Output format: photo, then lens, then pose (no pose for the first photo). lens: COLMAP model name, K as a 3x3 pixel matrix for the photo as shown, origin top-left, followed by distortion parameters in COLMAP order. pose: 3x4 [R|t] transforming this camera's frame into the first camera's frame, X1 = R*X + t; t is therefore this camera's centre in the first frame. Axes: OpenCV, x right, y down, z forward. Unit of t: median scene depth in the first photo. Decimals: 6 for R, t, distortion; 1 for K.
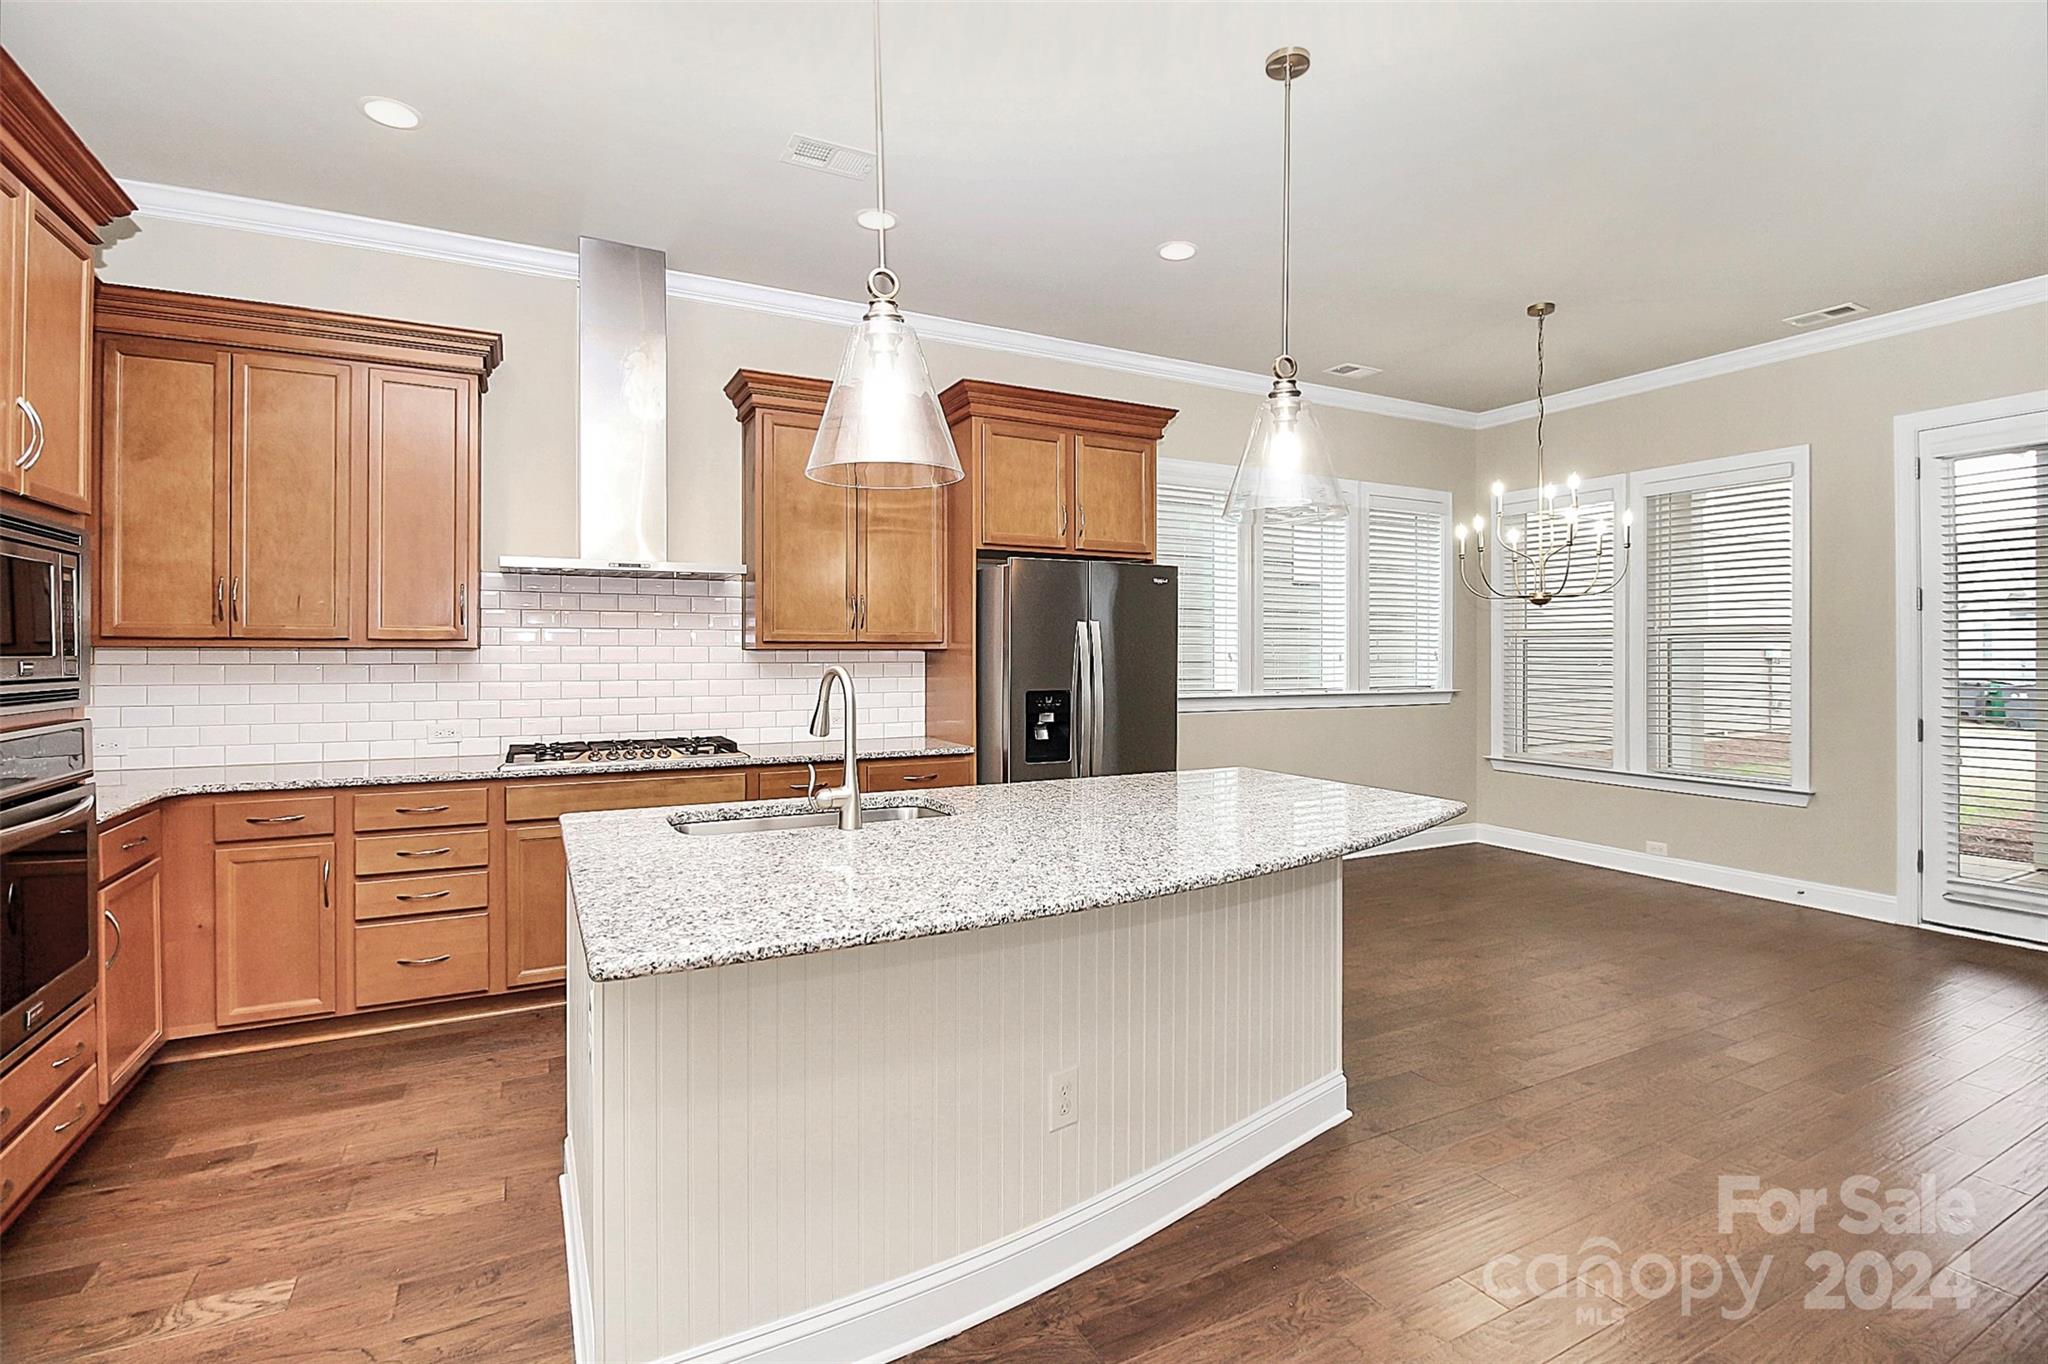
lens RADIAL K [[959.6, 0, 1030.4], [0, 959.6, 649.3], [0, 0, 1]] dist [0.000476, -0.000087]
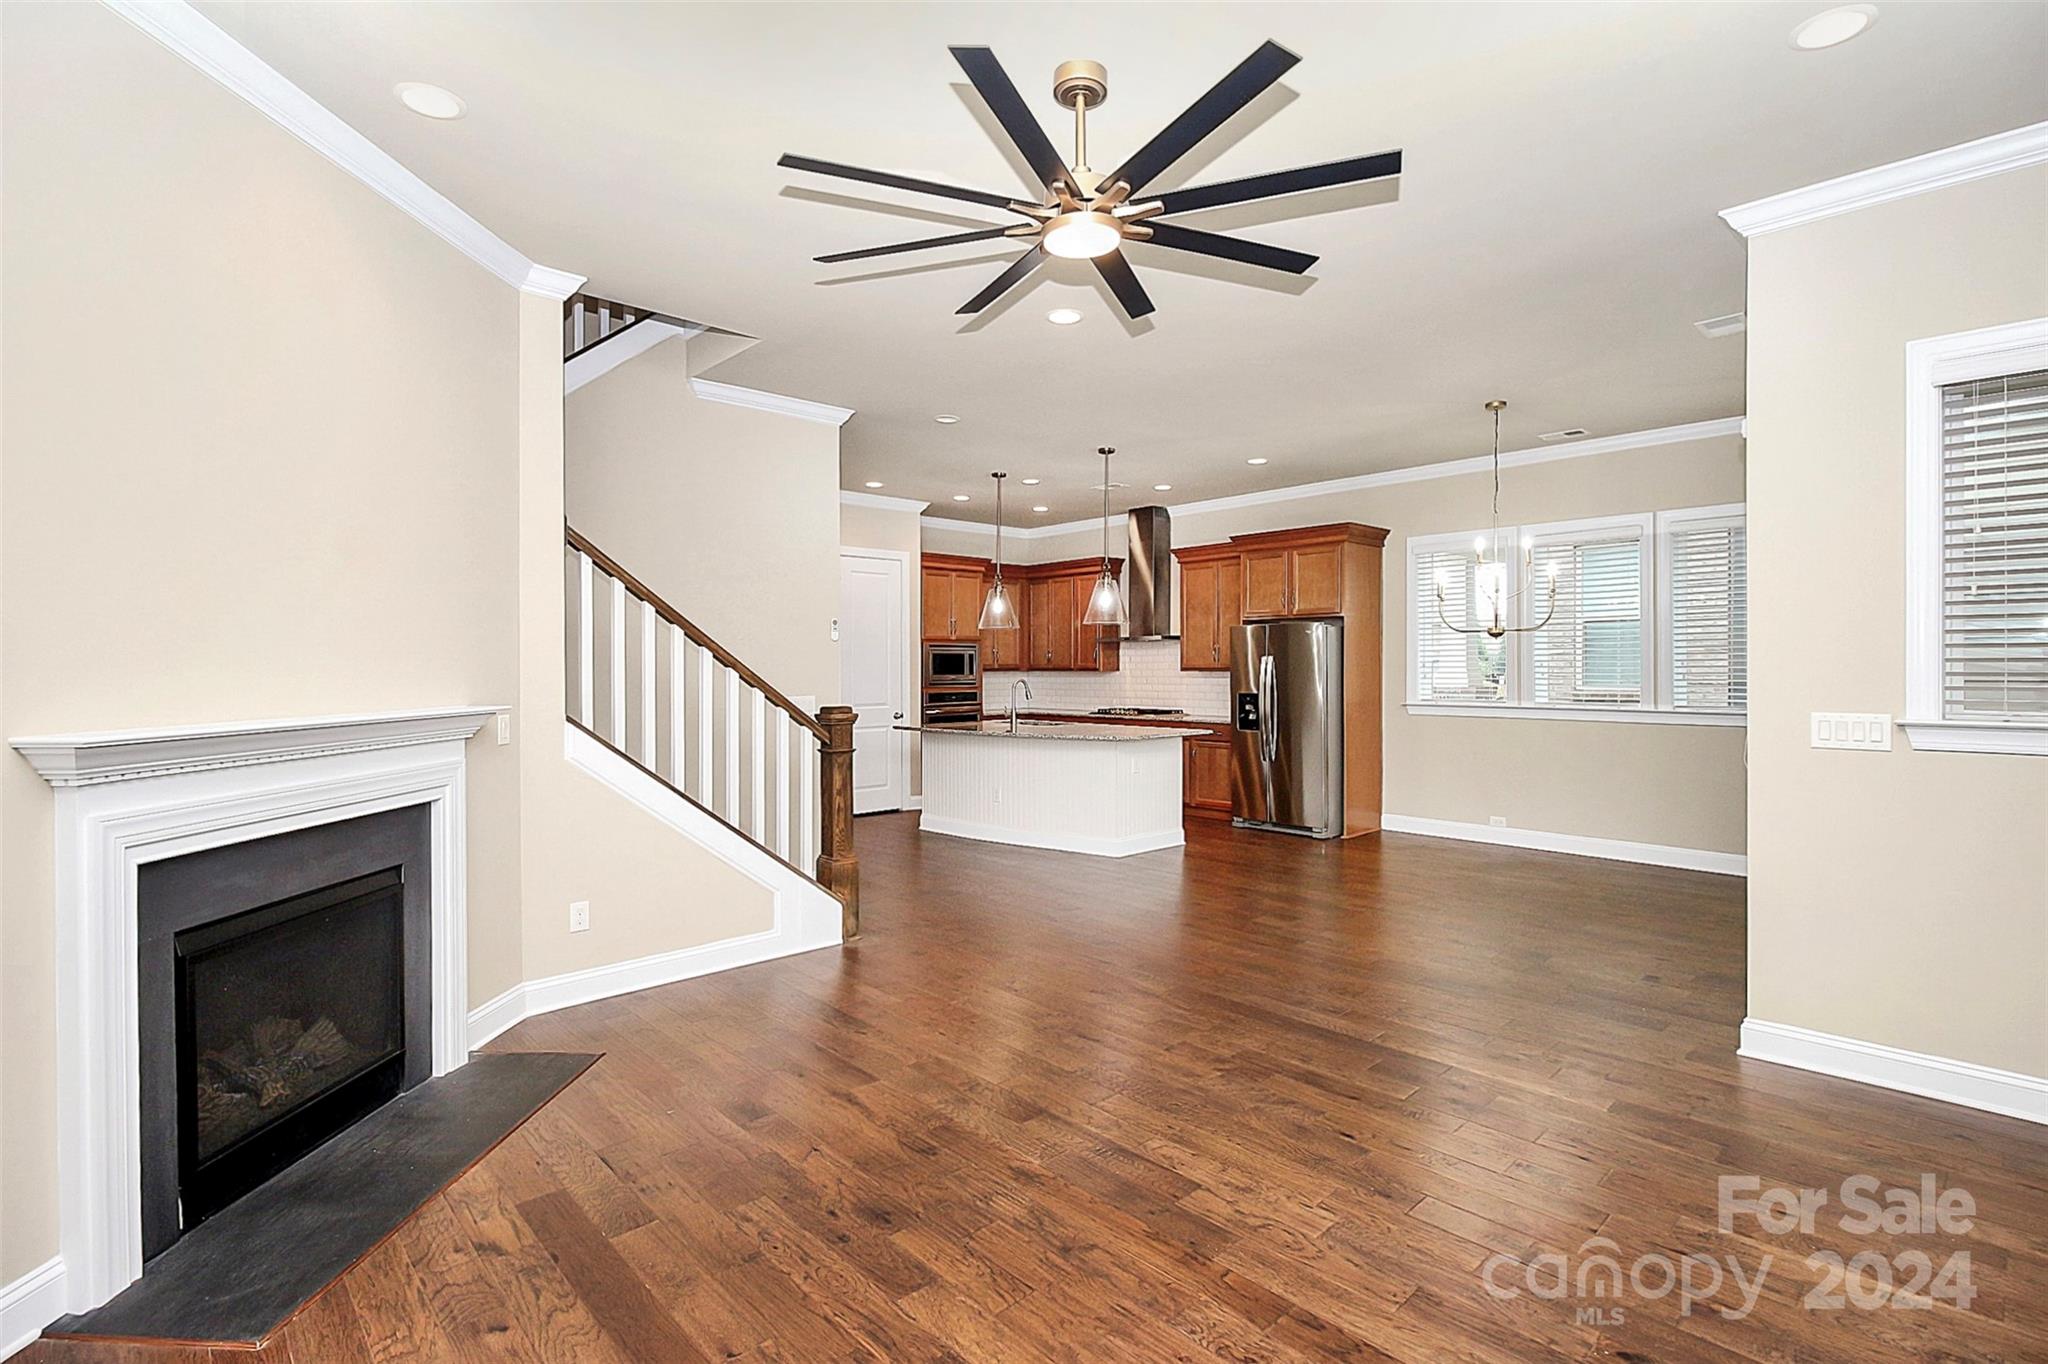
lens RADIAL K [[949.7, 0, 1024.0], [0, 949.7, 682.0], [0, 0, 1]] dist [-0.000322, -0.000228]
pose [[0.254197, 0.012733, -0.967069, 1.717380], [0.010981, 0.999811, 0.016050, -0.015094], [0.967090, -0.014700, 0.254009, 0.078026]]
